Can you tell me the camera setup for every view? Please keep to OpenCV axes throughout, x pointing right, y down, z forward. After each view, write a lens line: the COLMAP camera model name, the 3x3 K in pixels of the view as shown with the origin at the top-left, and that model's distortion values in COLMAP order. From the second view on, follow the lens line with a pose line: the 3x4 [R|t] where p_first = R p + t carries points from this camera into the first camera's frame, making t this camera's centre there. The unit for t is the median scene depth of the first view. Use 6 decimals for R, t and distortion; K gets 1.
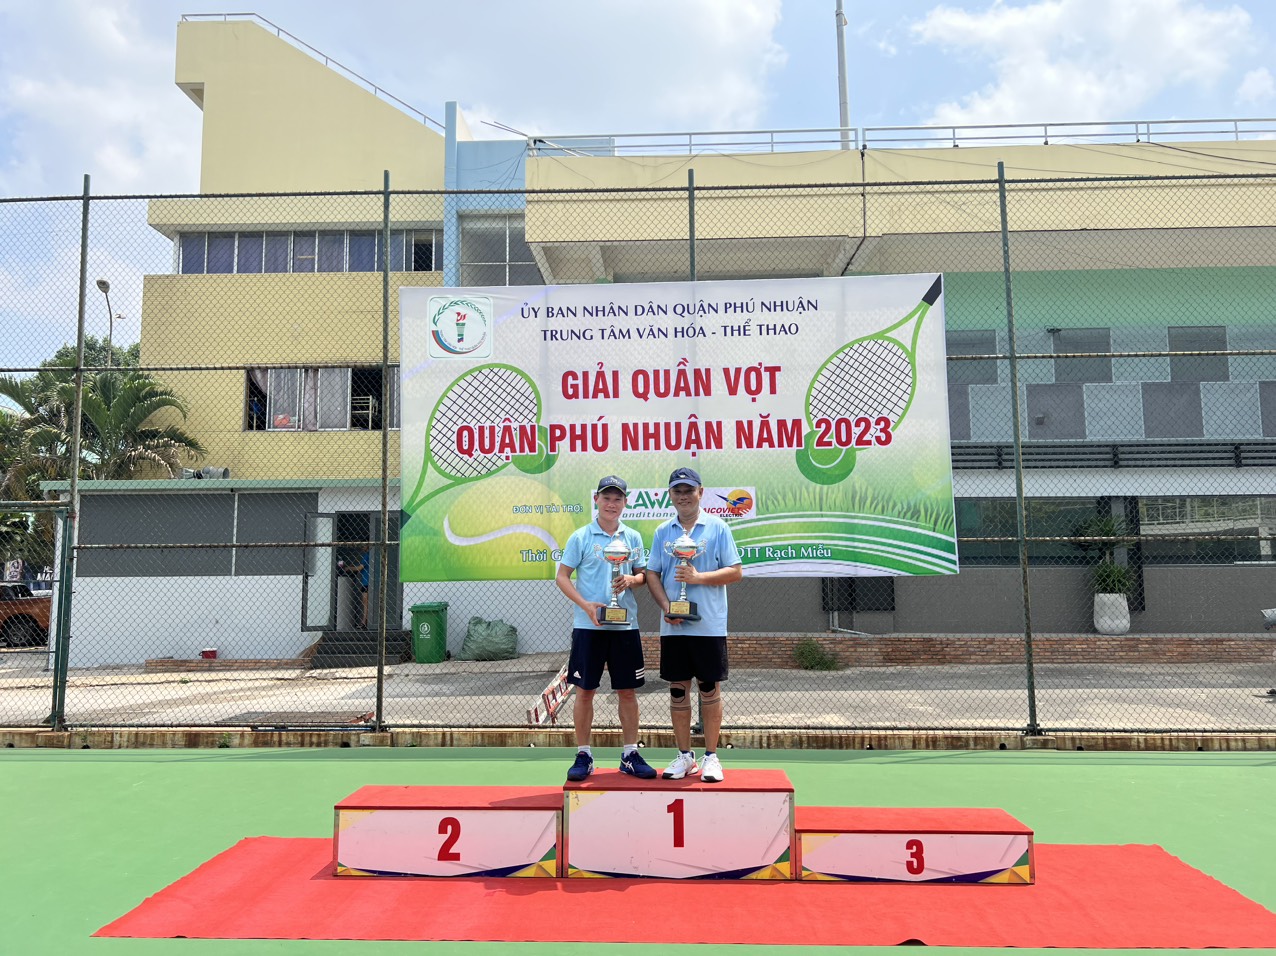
lens RADIAL K [[1000.7, 0, 638.0], [0, 1000.7, 478.0], [0, 0, 1]] dist [0.180053, -0.418582]
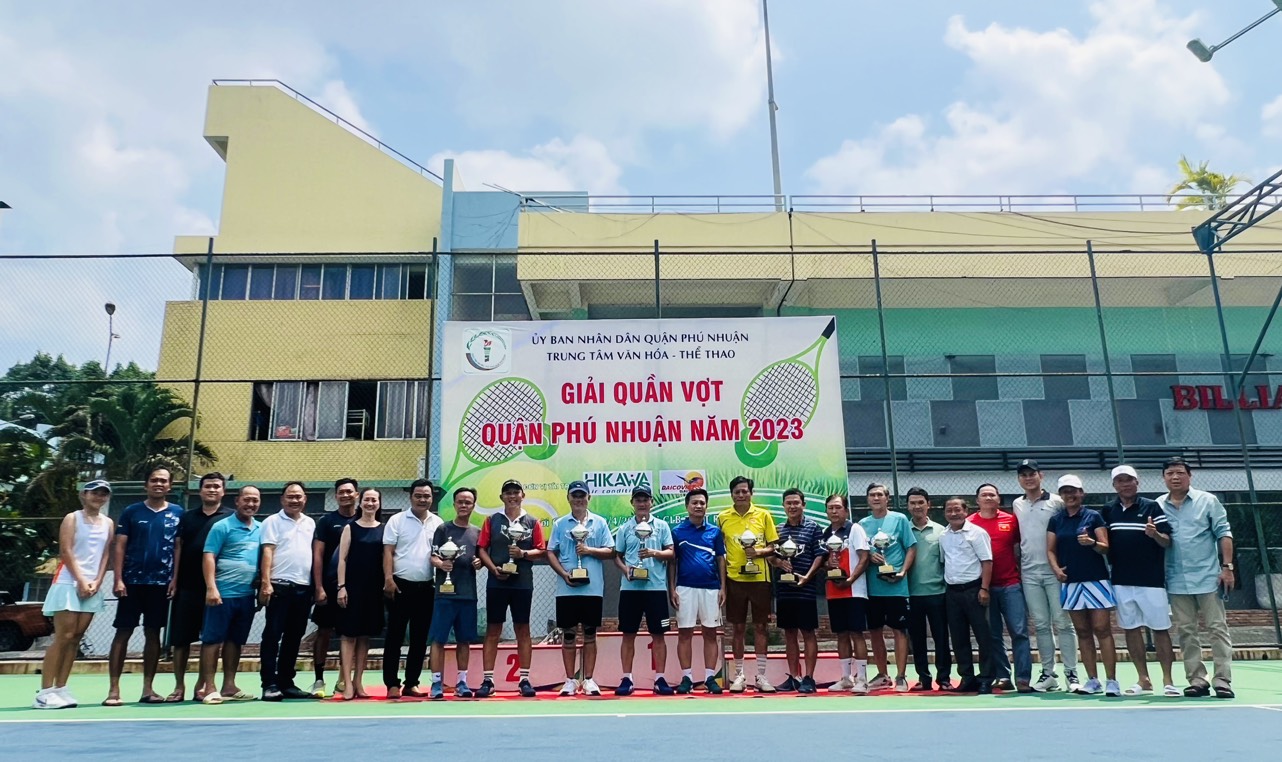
lens RADIAL K [[1245.4, 0, 647.0], [0, 1245.4, 297.9], [0, 0, 1]] dist [0.134274, -0.000291]
pose [[0.998307, 0.011080, 0.057105, -0.058804], [-0.000481, 0.983231, -0.182362, 0.086801], [-0.058168, 0.182025, 0.981572, -0.674123]]
